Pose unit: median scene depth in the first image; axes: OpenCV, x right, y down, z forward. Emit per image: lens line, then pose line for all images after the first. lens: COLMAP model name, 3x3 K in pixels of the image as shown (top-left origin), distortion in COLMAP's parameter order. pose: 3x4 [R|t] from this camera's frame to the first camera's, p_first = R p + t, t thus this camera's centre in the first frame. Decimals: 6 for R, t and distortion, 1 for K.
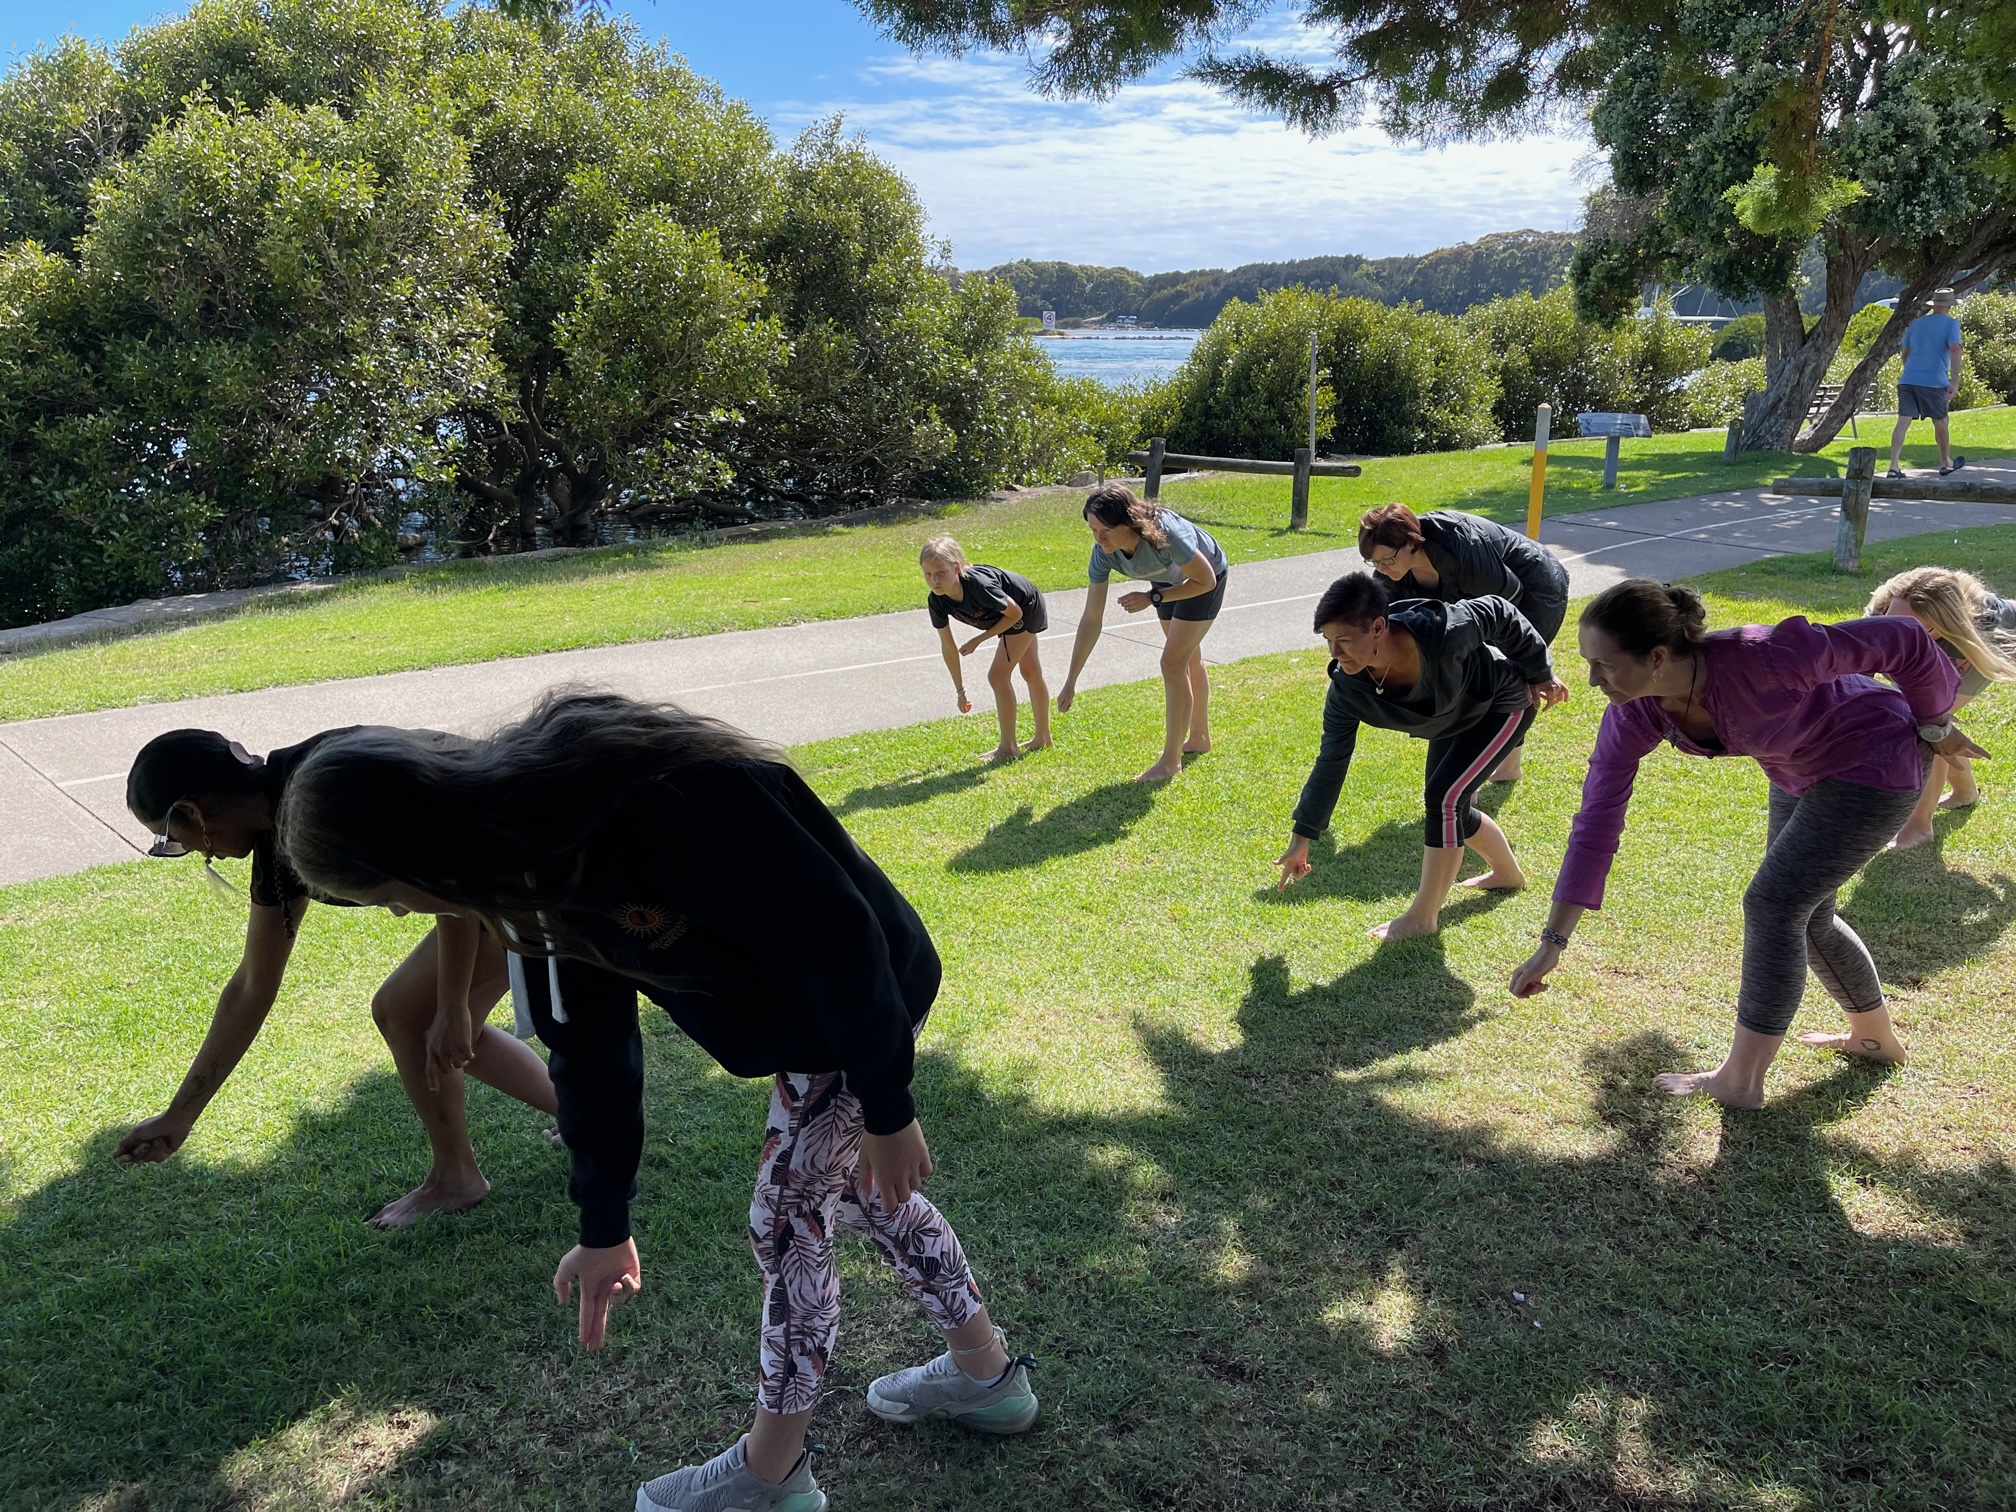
lens RADIAL K [[1515.5, 0, 1008.0], [0, 1515.5, 756.0], [0, 0, 1]] dist [0.112691, -0.145314]
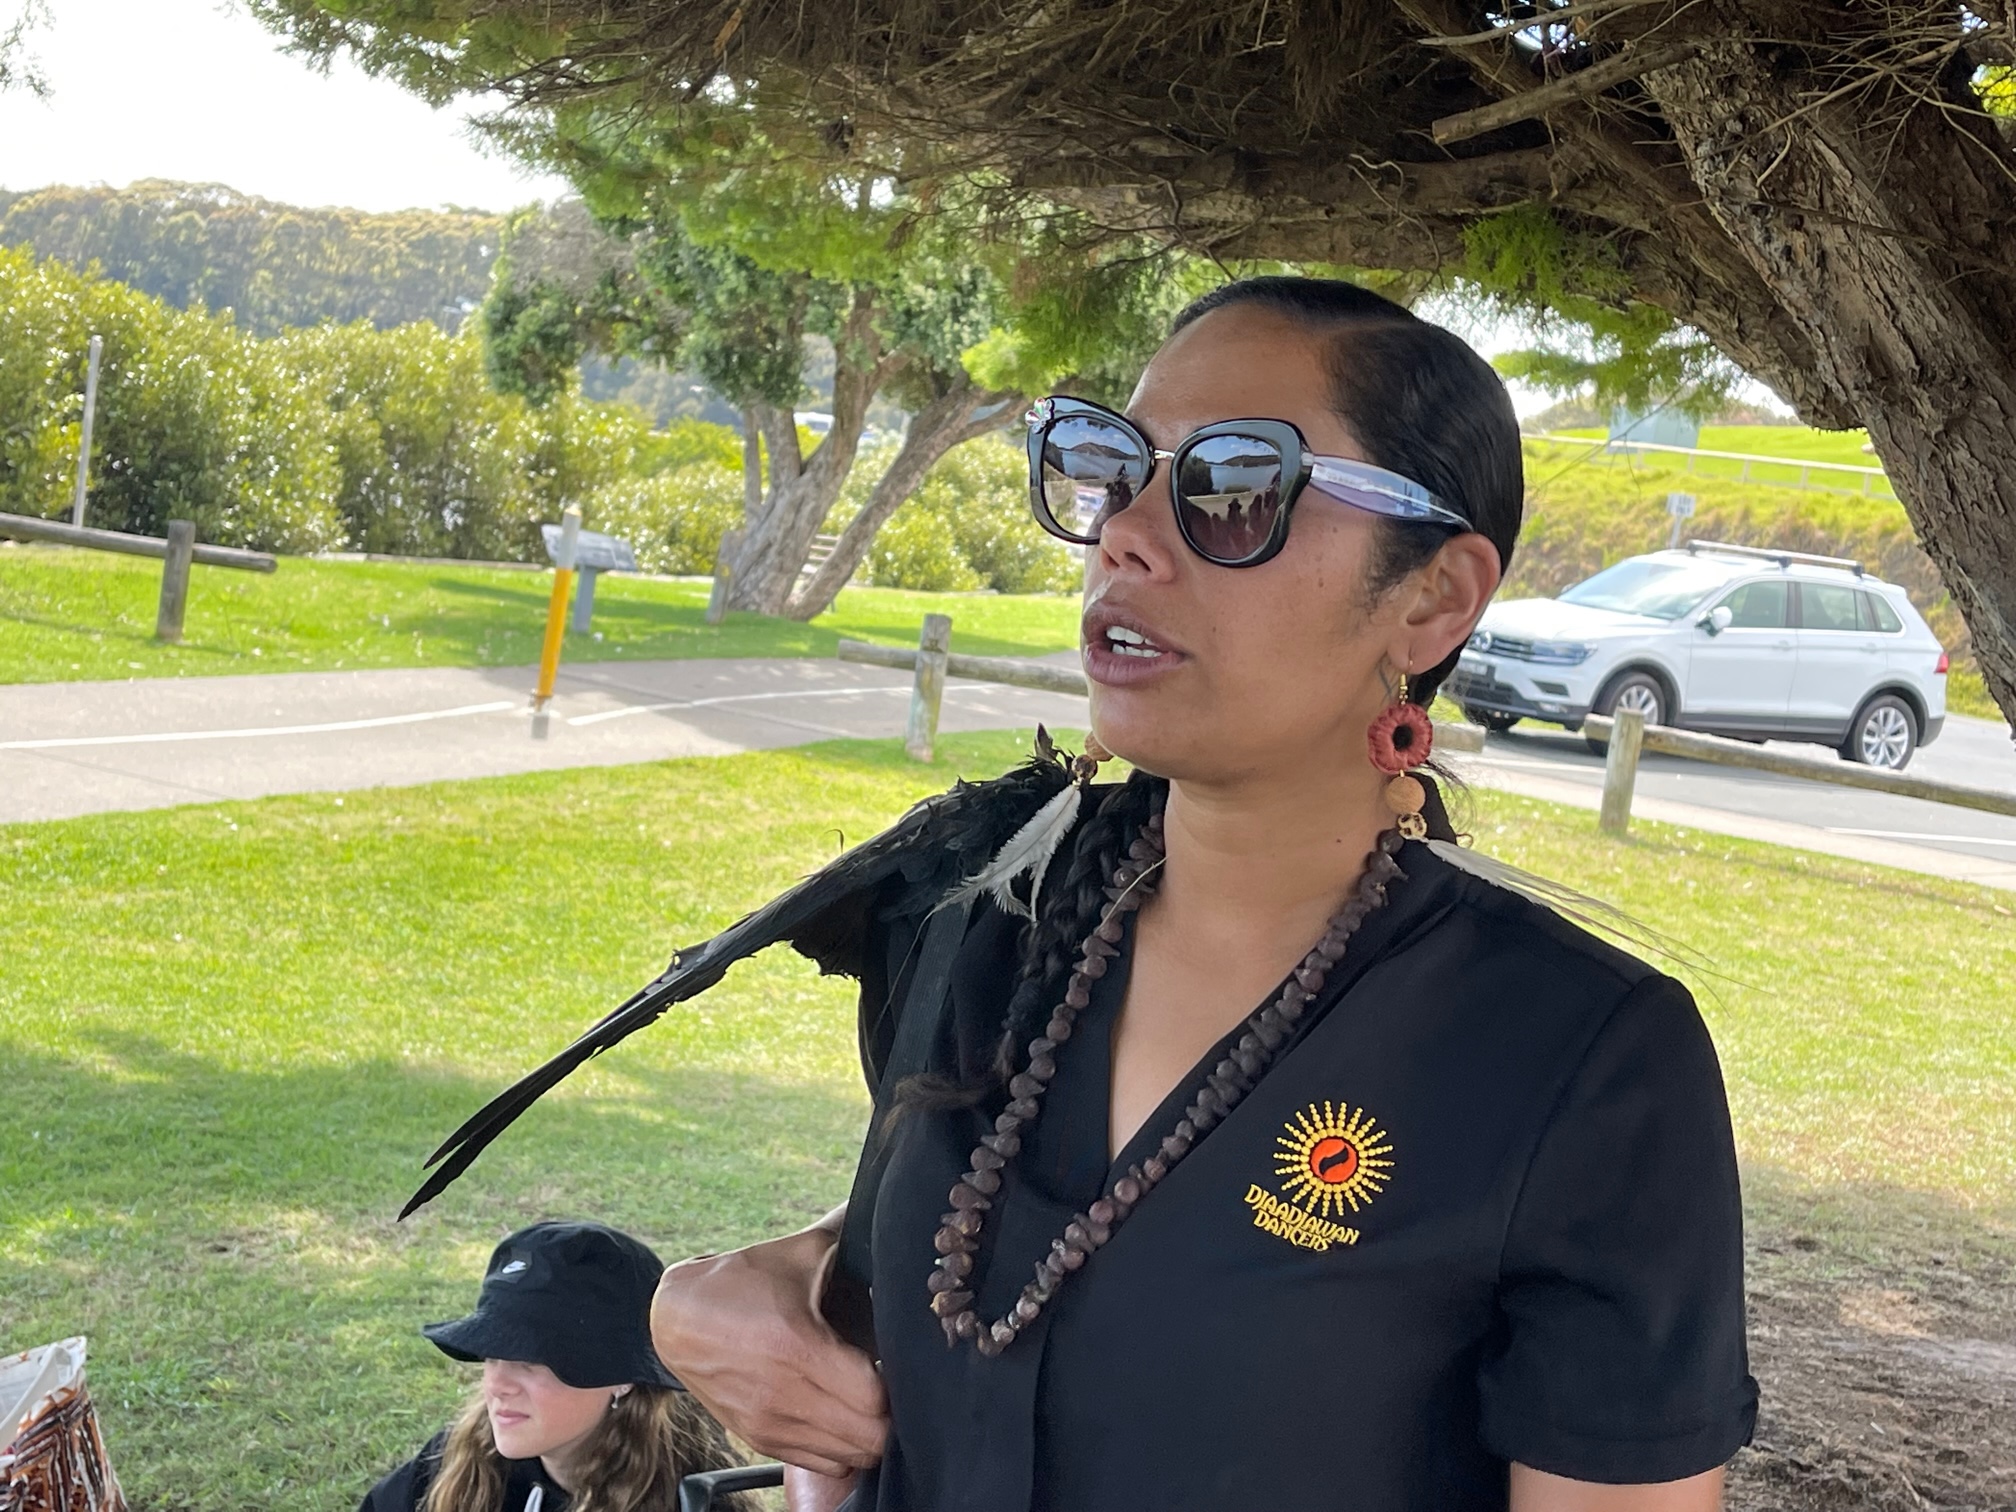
lens RADIAL K [[2896.2, 0, 1008.0], [0, 2896.2, 756.0], [0, 0, 1]] dist [0.209987, -0.687678]
pose [[0.826440, 0.083052, 0.556865, -0.153056], [-0.009356, 0.990950, -0.133906, 0.046356], [-0.562947, 0.105455, 0.819738, -0.156755]]
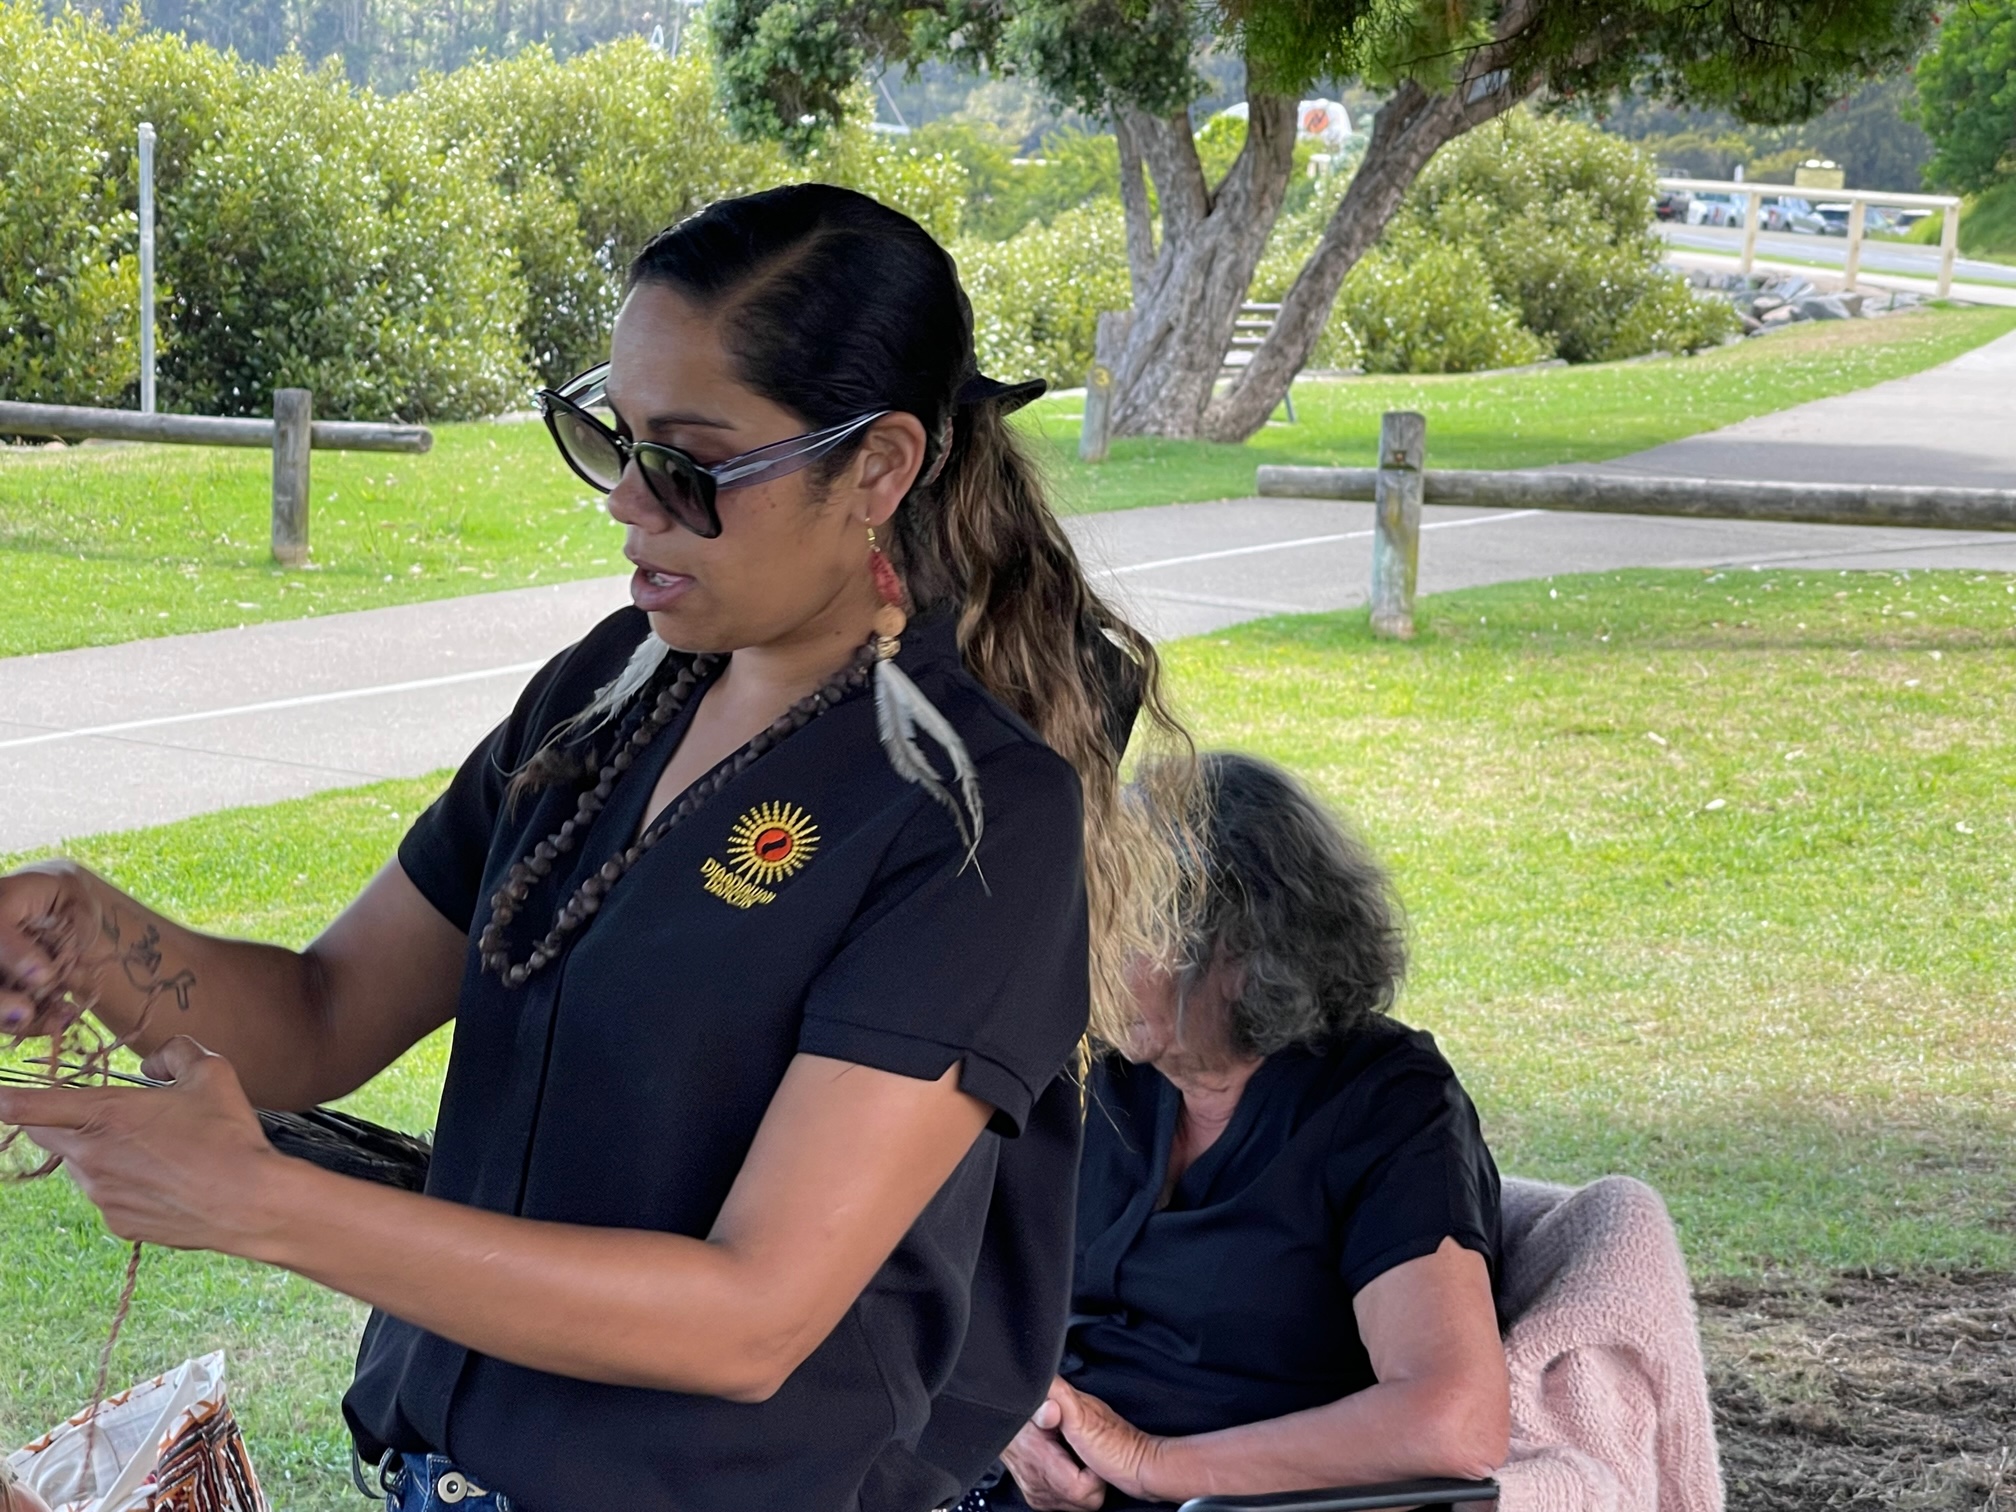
lens RADIAL K [[4735.1, 0, 930.4], [0, 4735.1, 804.2], [0, 0, 1]] dist [0.213137, 0.583803]
pose [[0.904952, -0.010477, 0.425384, -0.172081], [0.062417, 0.992152, -0.108347, 0.060022], [-0.420911, 0.124600, 0.898504, -0.228151]]
